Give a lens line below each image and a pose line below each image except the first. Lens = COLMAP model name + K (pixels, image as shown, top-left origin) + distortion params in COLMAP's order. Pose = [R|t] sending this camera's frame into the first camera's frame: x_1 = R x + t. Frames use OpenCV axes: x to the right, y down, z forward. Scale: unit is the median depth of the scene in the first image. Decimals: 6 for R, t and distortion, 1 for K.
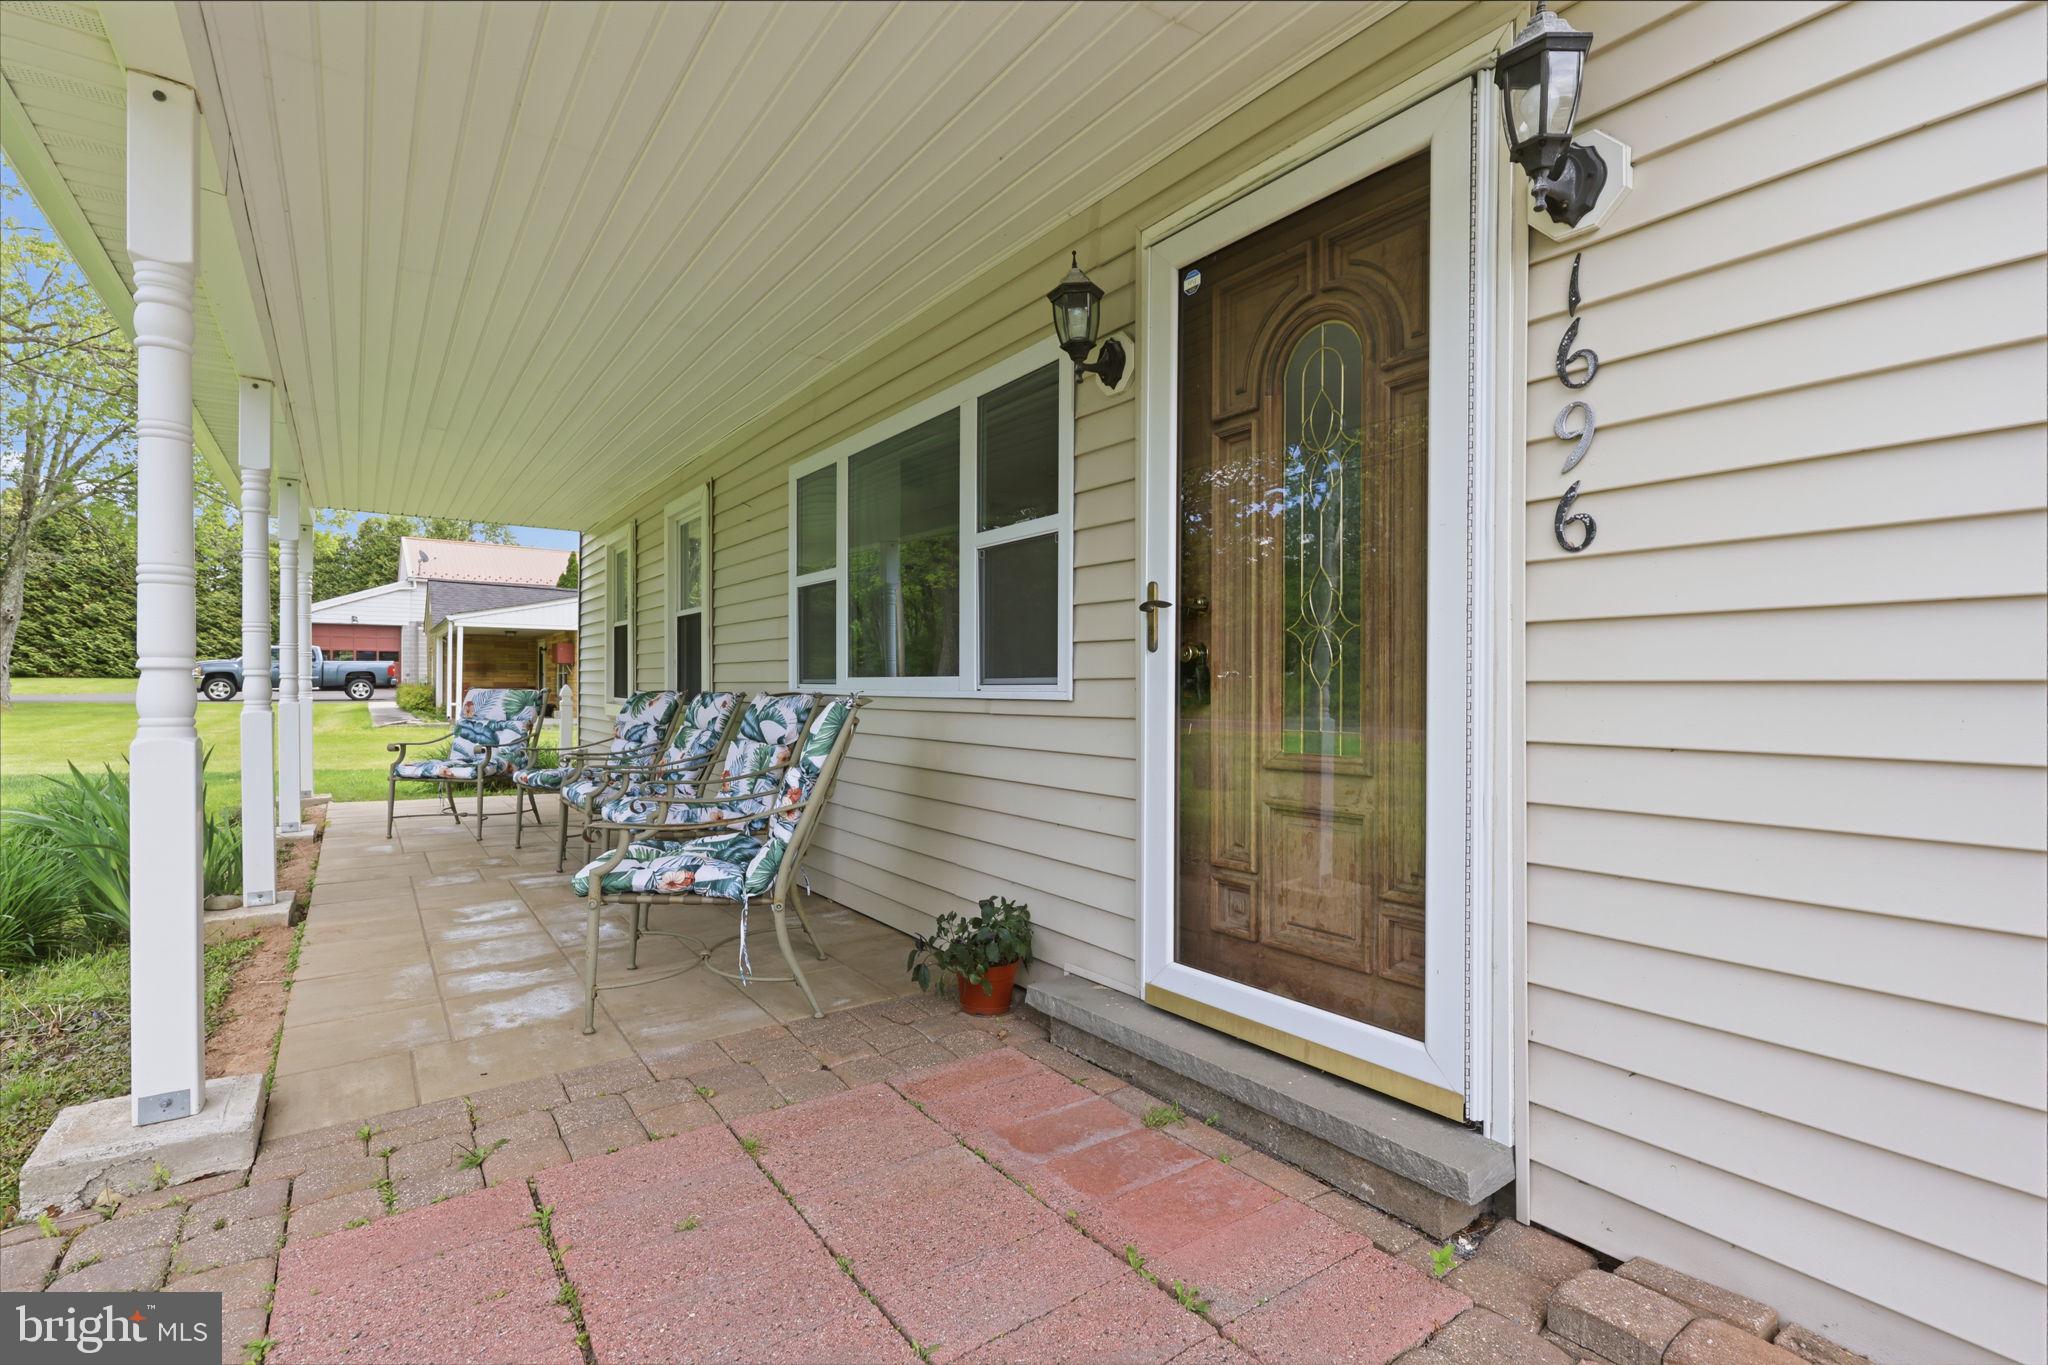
lens RADIAL K [[951.8, 0, 1034.0], [0, 951.8, 683.4], [0, 0, 1]] dist [0.017865, -0.000398]
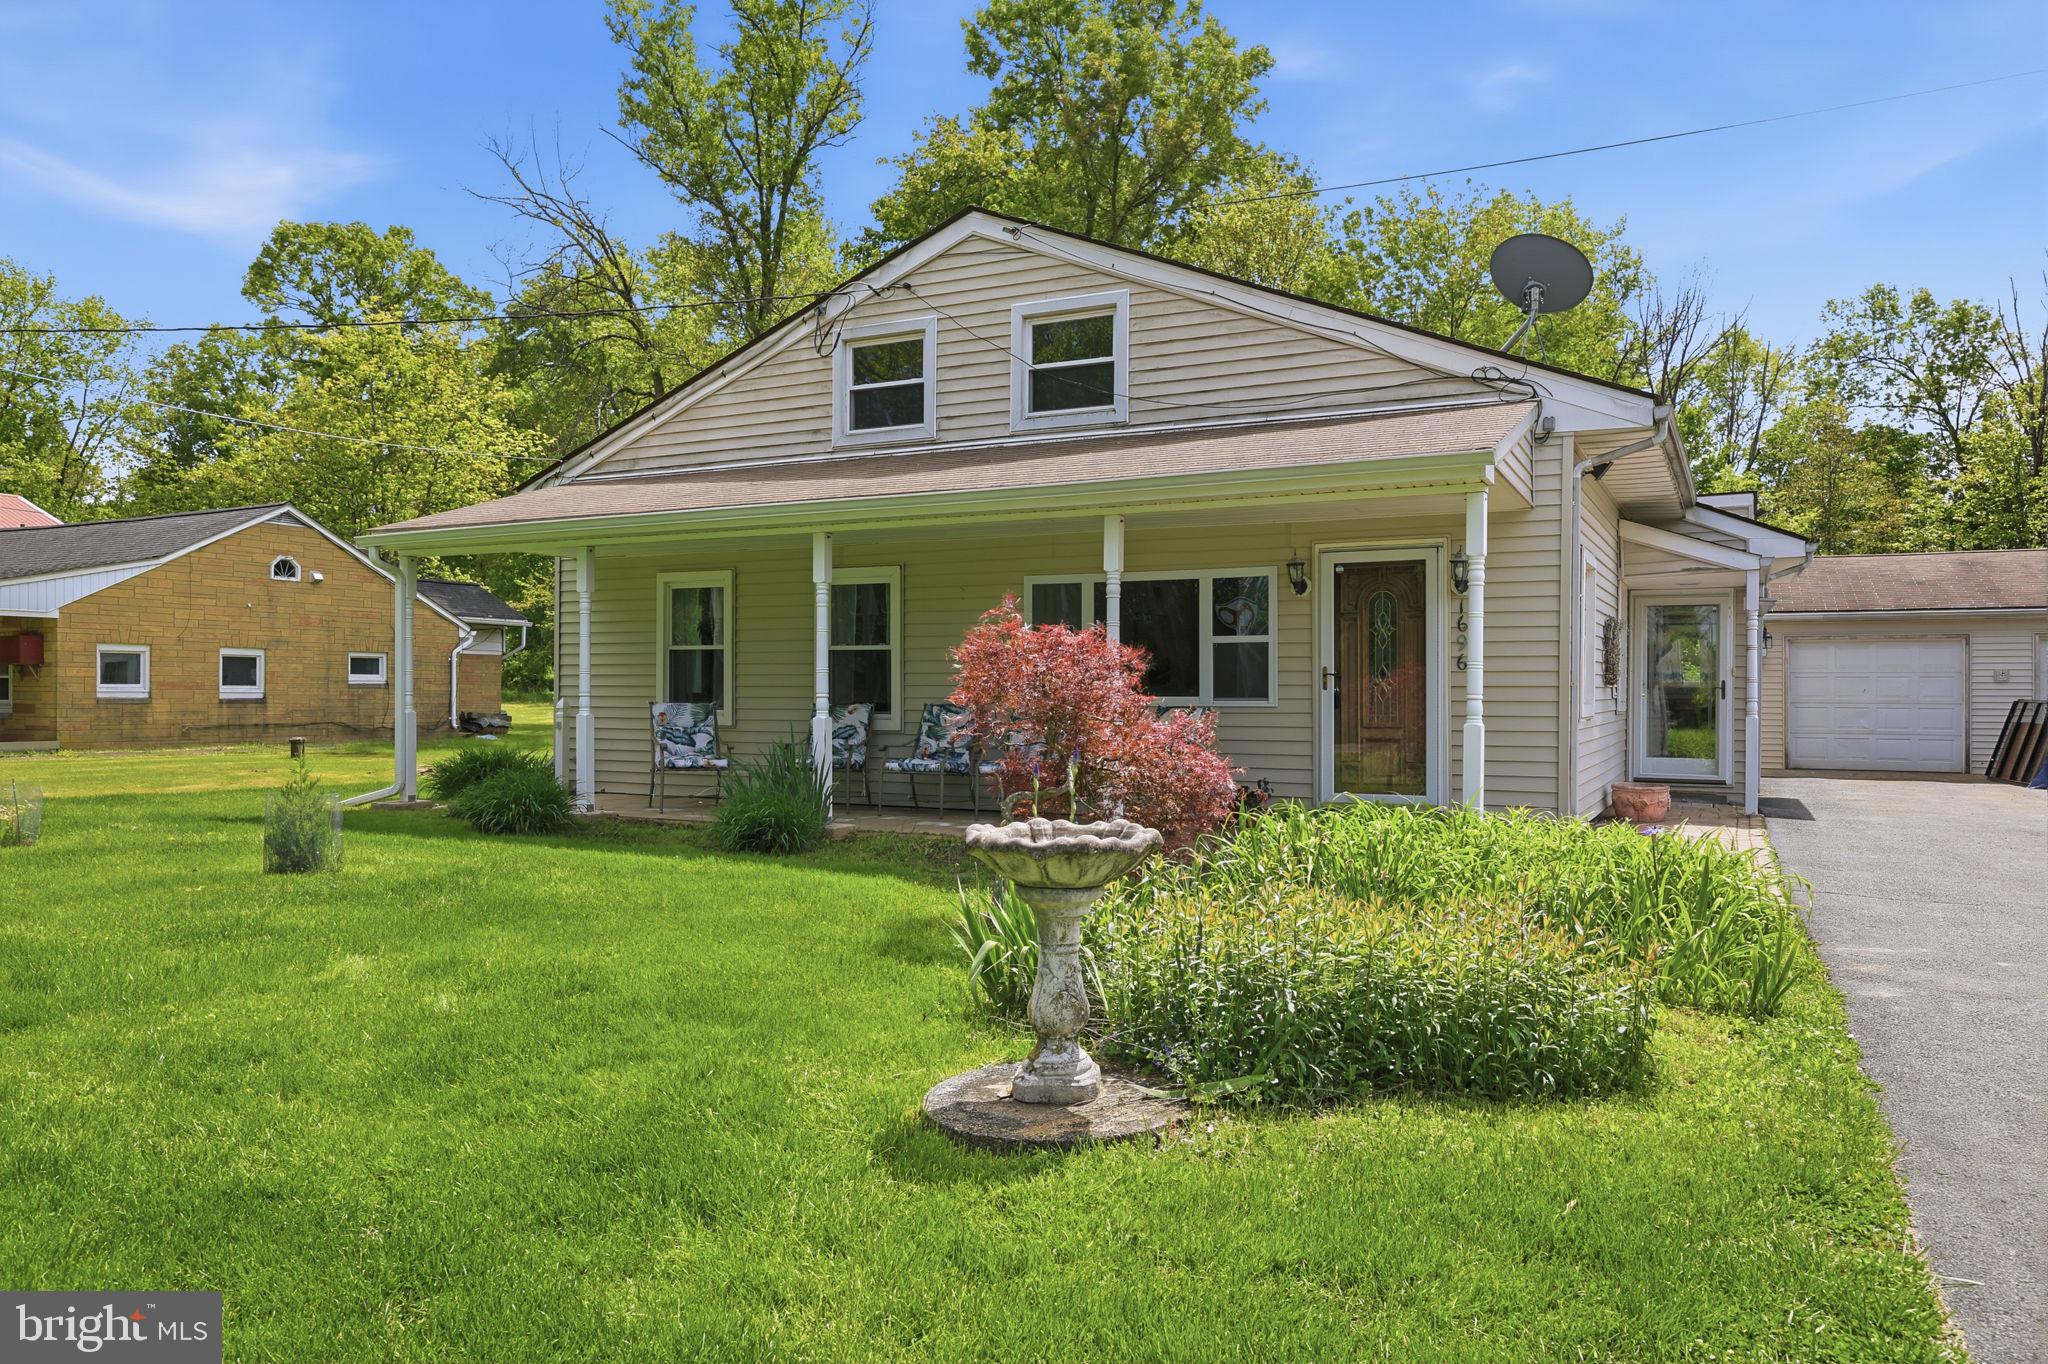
lens RADIAL K [[1449.2, 0, 1011.3], [0, 1449.2, 687.7], [0, 0, 1]] dist [0.022367, -0.003544]
pose [[0.889099, -0.005224, 0.457685, -2.426582], [0.002270, 0.999973, 0.007003, -0.063530], [-0.457709, -0.005187, 0.889087, -2.220665]]
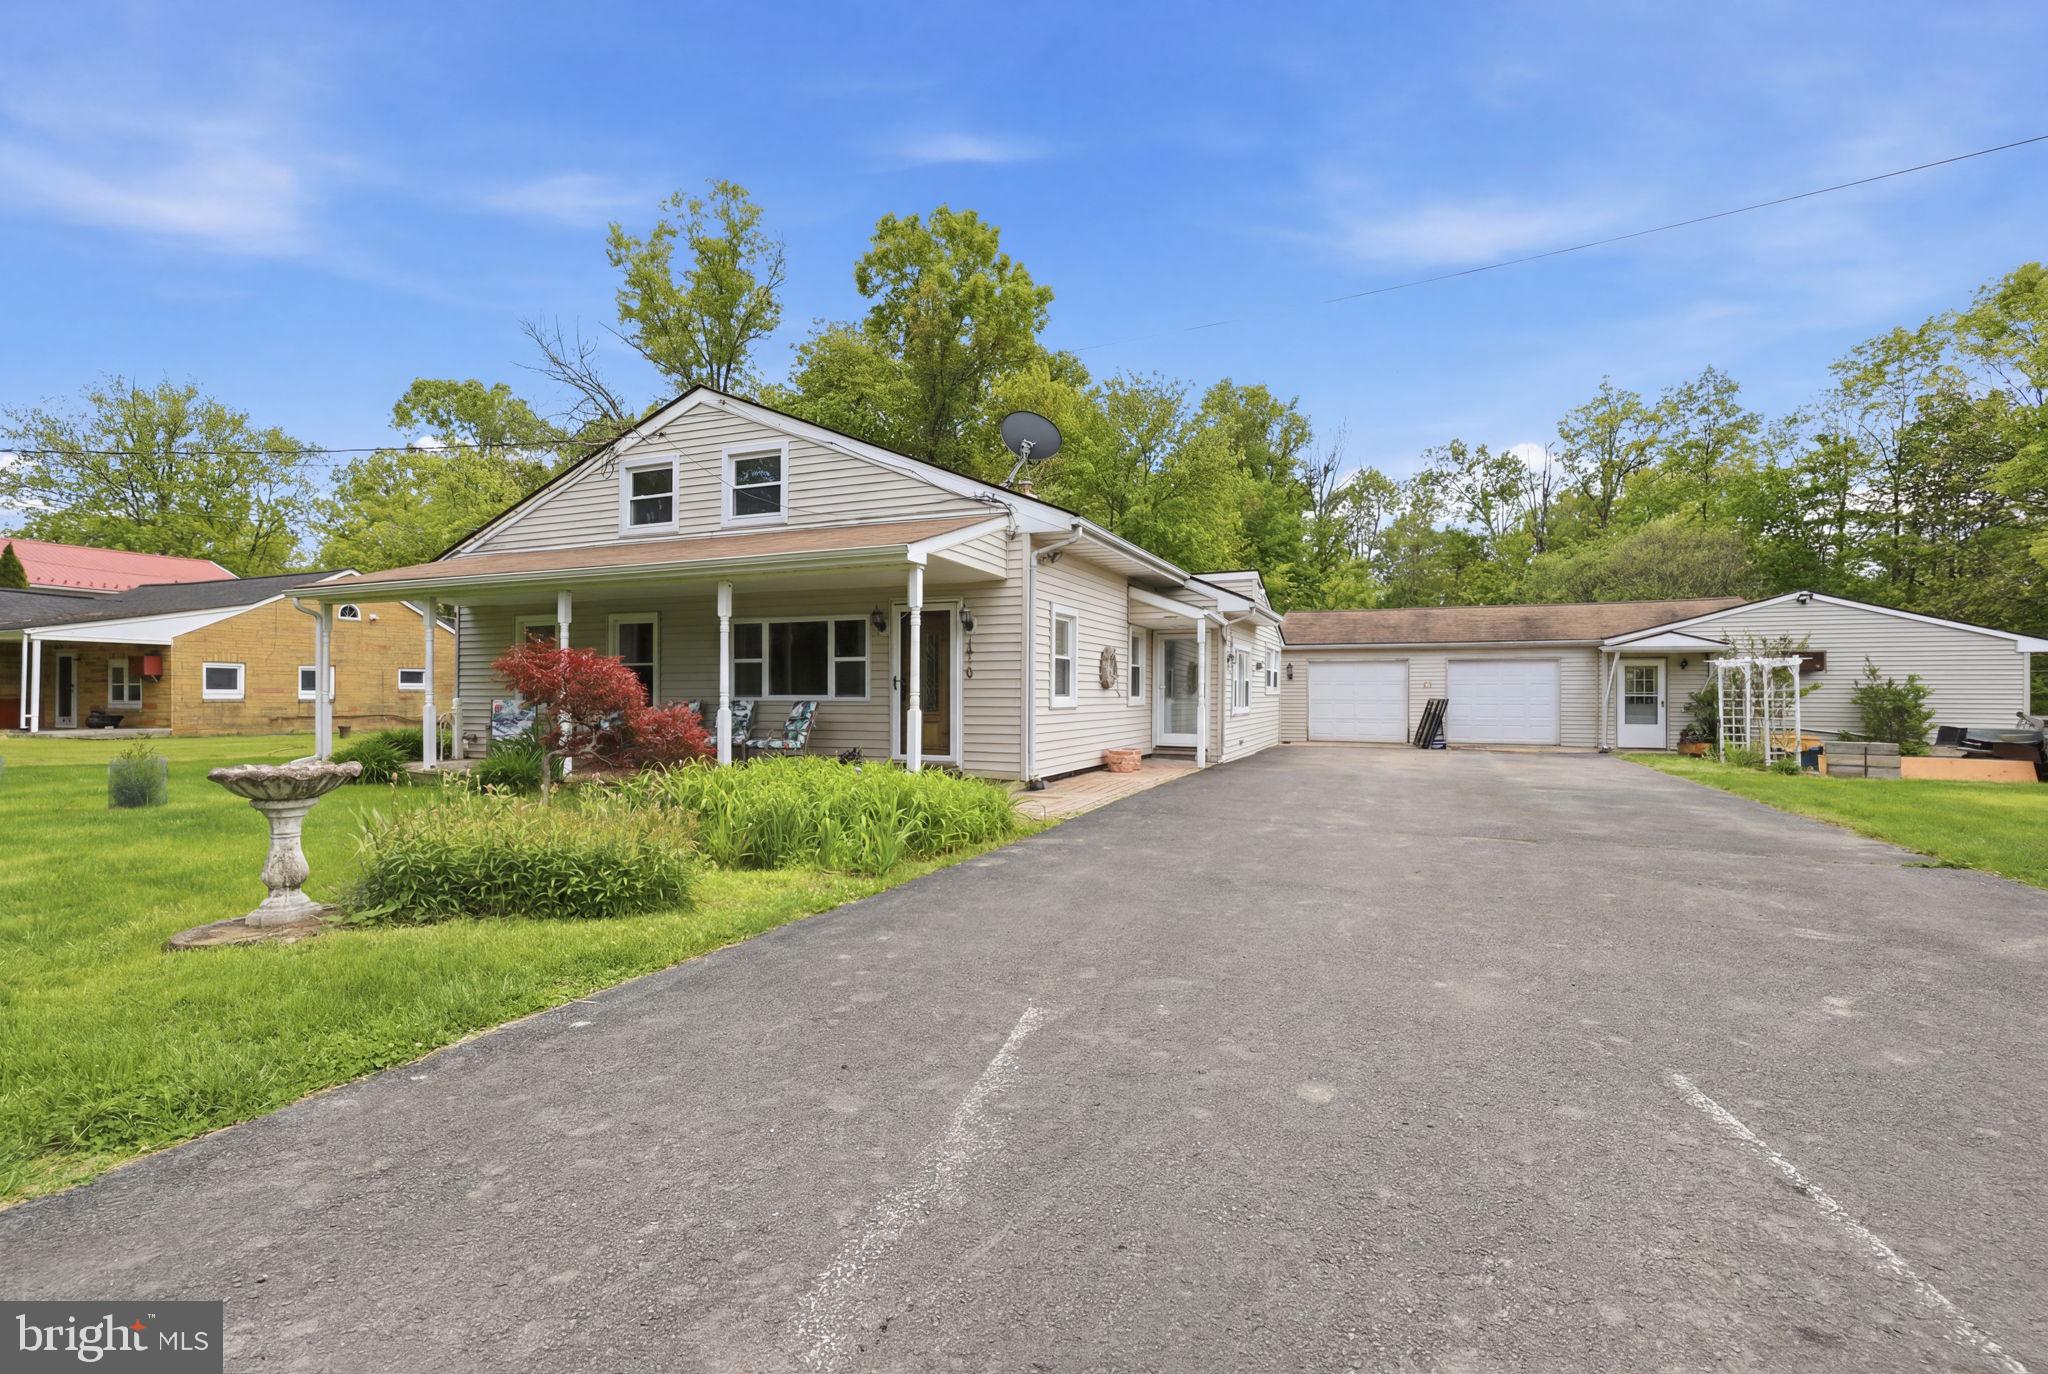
lens RADIAL K [[951.8, 0, 1030.3], [0, 951.8, 681.2], [0, 0, 1]] dist [0.017865, -0.000398]
pose [[0.855387, 0.000541, 0.517989, -1.526883], [0.002709, 0.999981, -0.005517, -0.043404], [-0.517983, 0.006122, 0.855369, -2.969987]]
